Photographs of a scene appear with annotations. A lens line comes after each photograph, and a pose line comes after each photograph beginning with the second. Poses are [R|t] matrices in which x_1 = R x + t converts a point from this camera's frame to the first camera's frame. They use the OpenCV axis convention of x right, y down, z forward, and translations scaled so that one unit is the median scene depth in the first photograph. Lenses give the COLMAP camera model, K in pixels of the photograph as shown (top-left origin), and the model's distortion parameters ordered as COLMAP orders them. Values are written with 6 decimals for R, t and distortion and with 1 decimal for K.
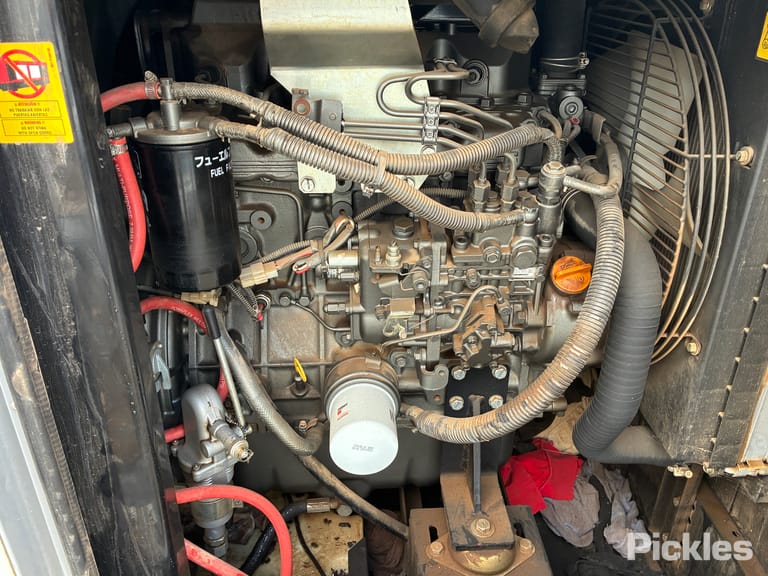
lens RADIAL K [[627.2, 0, 390.9], [0, 627.2, 272.6], [0, 0, 1]] dist [0.045130, -0.058529]
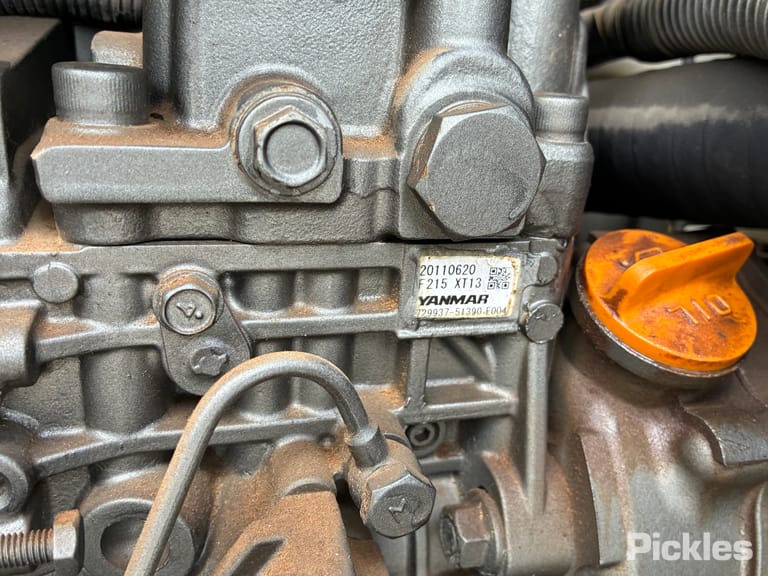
lens RADIAL K [[627.2, 0, 386.5], [0, 627.2, 285.4], [0, 0, 1]] dist [0.045130, -0.058529]
pose [[0.970055, -0.031163, 0.240877, 0.136472], [0.113936, 0.934233, -0.337975, 0.062830], [-0.214503, 0.355299, 0.909808, 0.809764]]
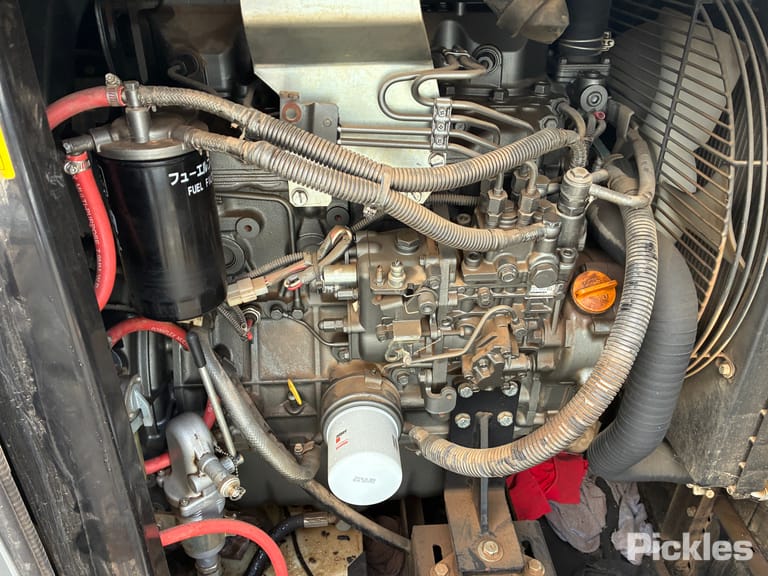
lens RADIAL K [[627.2, 0, 383.2], [0, 627.2, 286.2], [0, 0, 1]] dist [0.045130, -0.058529]
pose [[0.999966, -0.007761, 0.002602, -0.017159], [0.007528, 0.996772, 0.079931, -0.078179], [-0.003214, -0.079909, 0.996797, 0.103249]]
